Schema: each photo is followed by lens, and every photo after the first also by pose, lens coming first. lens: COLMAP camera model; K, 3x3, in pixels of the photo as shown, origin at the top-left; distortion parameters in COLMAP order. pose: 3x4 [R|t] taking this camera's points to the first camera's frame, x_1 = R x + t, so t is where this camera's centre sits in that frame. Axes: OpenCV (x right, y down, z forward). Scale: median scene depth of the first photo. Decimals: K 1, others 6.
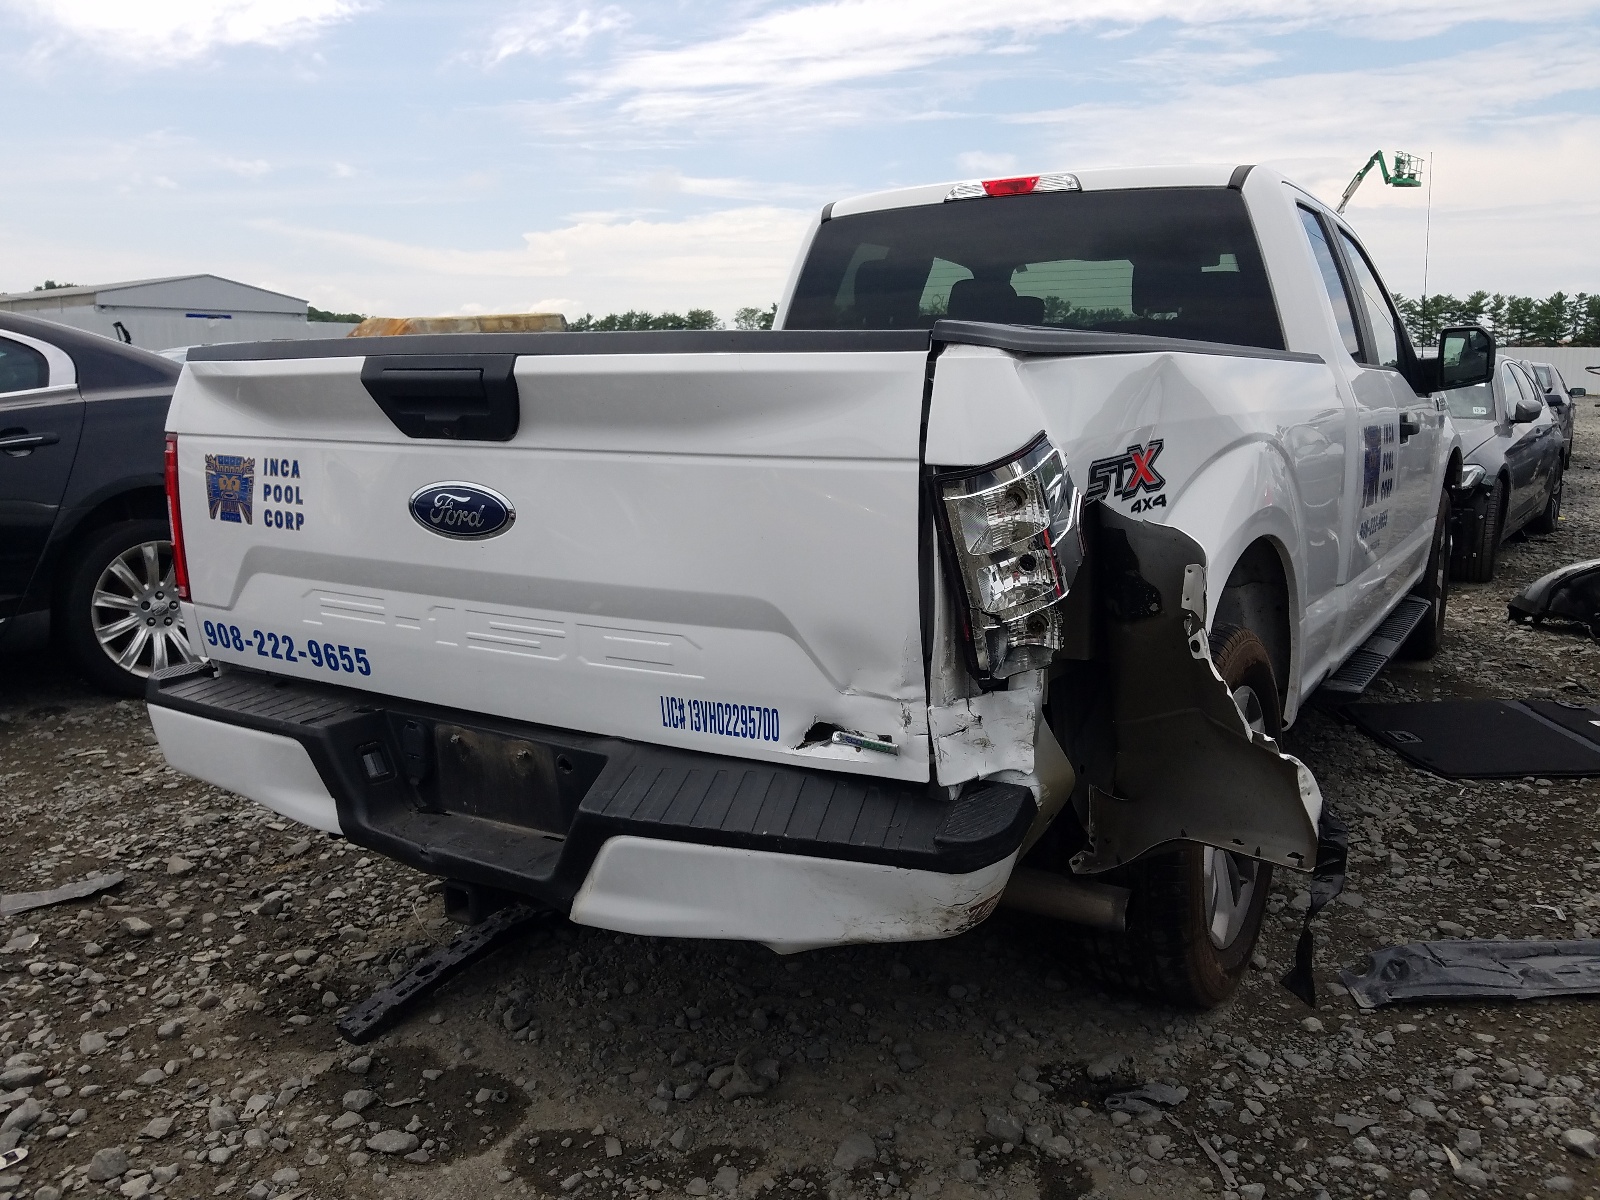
lens RADIAL K [[1264.0, 0, 841.0], [0, 1264.0, 596.9], [0, 0, 1]] dist [0.001424, -0.015669]
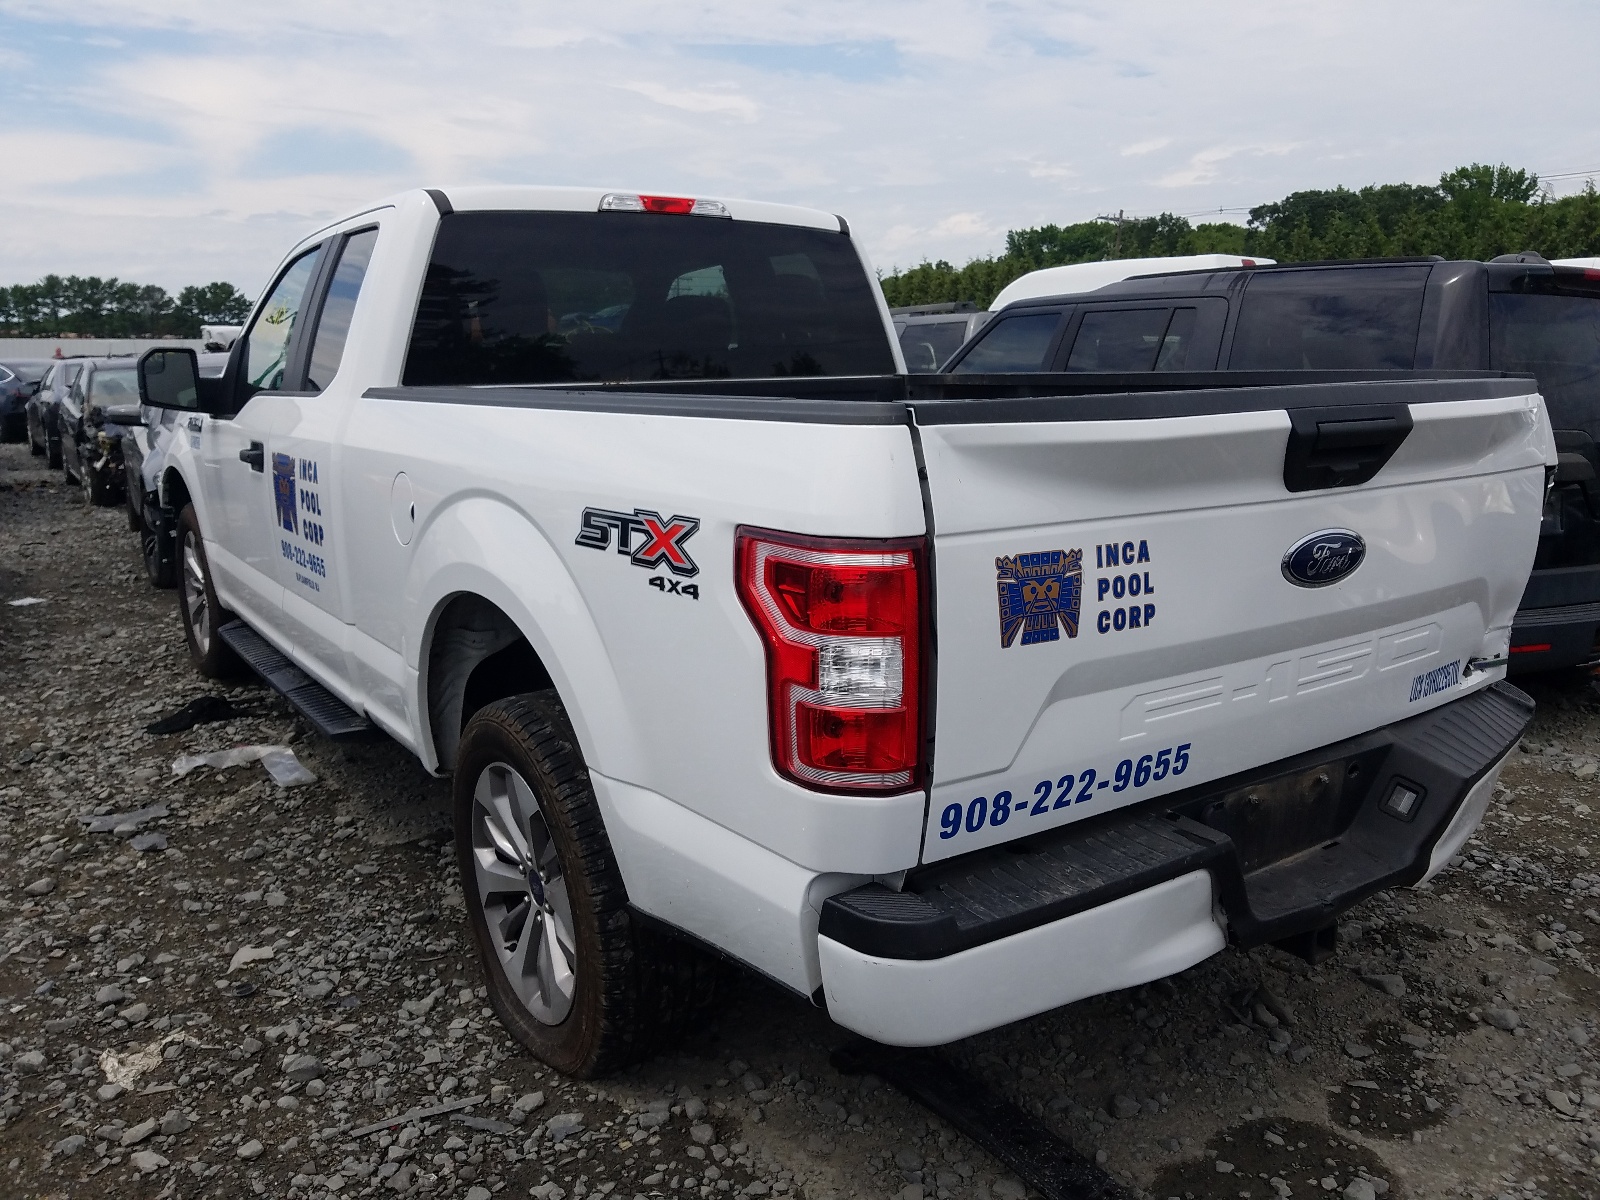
lens RADIAL K [[1264.0, 0, 841.0], [0, 1264.0, 596.9], [0, 0, 1]] dist [0.001424, -0.015669]
pose [[0.395474, -0.173322, 0.901976, -1.209265], [0.166892, 0.979246, 0.114996, -0.192710], [-0.903187, 0.105055, 0.416192, 0.821254]]
